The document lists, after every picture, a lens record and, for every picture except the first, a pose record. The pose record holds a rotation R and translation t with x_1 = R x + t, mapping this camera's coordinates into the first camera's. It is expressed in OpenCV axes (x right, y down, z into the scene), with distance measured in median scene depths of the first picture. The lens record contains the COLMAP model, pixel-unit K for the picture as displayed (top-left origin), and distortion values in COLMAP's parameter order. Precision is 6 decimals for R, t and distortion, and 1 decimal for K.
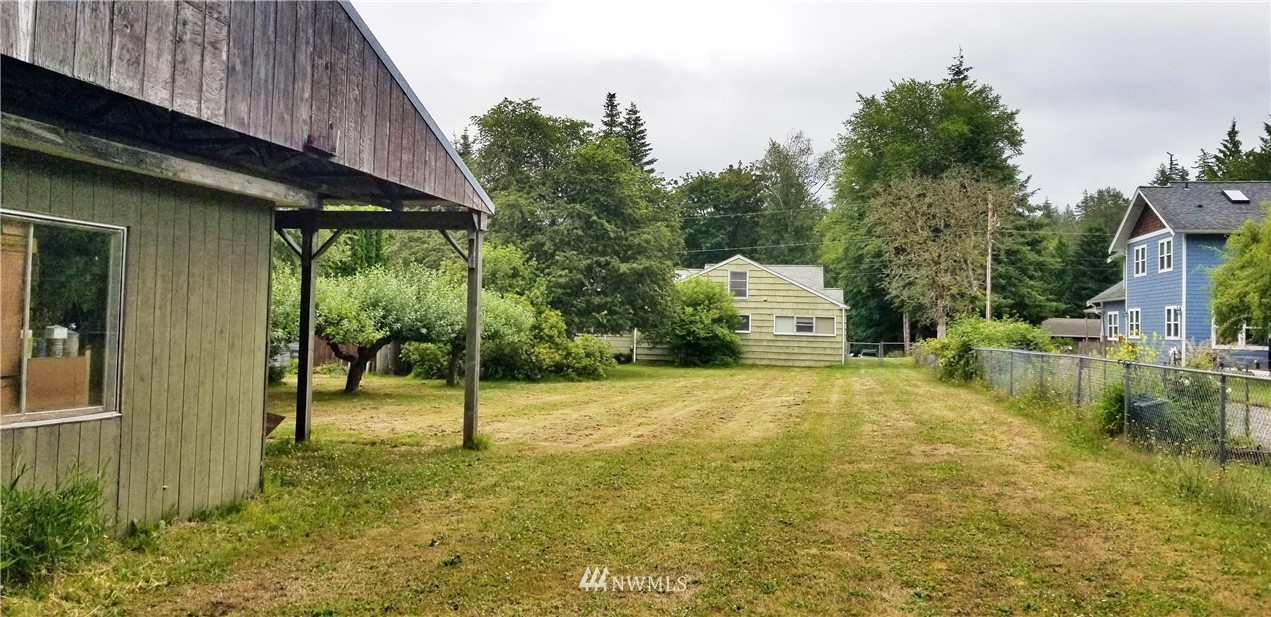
lens RADIAL K [[1014.2, 0, 619.9], [0, 1014.2, 289.1], [0, 0, 1]] dist [0.112955, -0.213066]
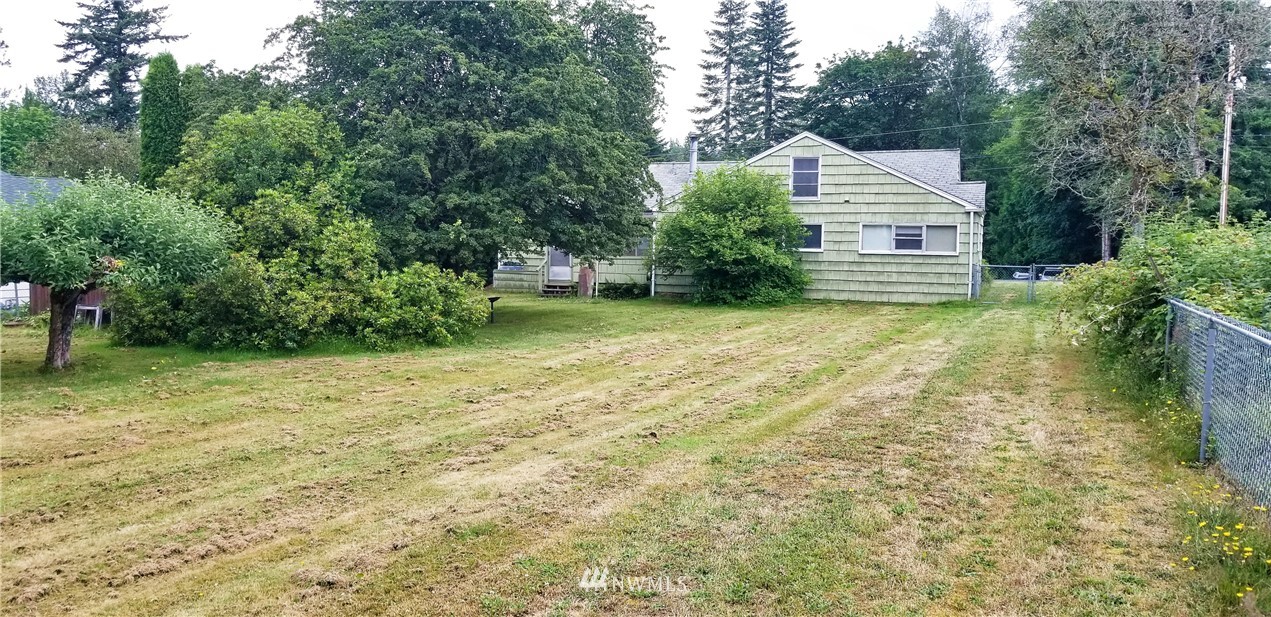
lens RADIAL K [[1014.2, 0, 619.9], [0, 1014.2, 289.1], [0, 0, 1]] dist [0.112955, -0.213066]
pose [[0.982292, -0.003109, -0.187332, 0.123195], [0.018842, 0.996433, 0.082259, 0.010904], [0.186408, -0.084332, 0.978846, 0.334407]]
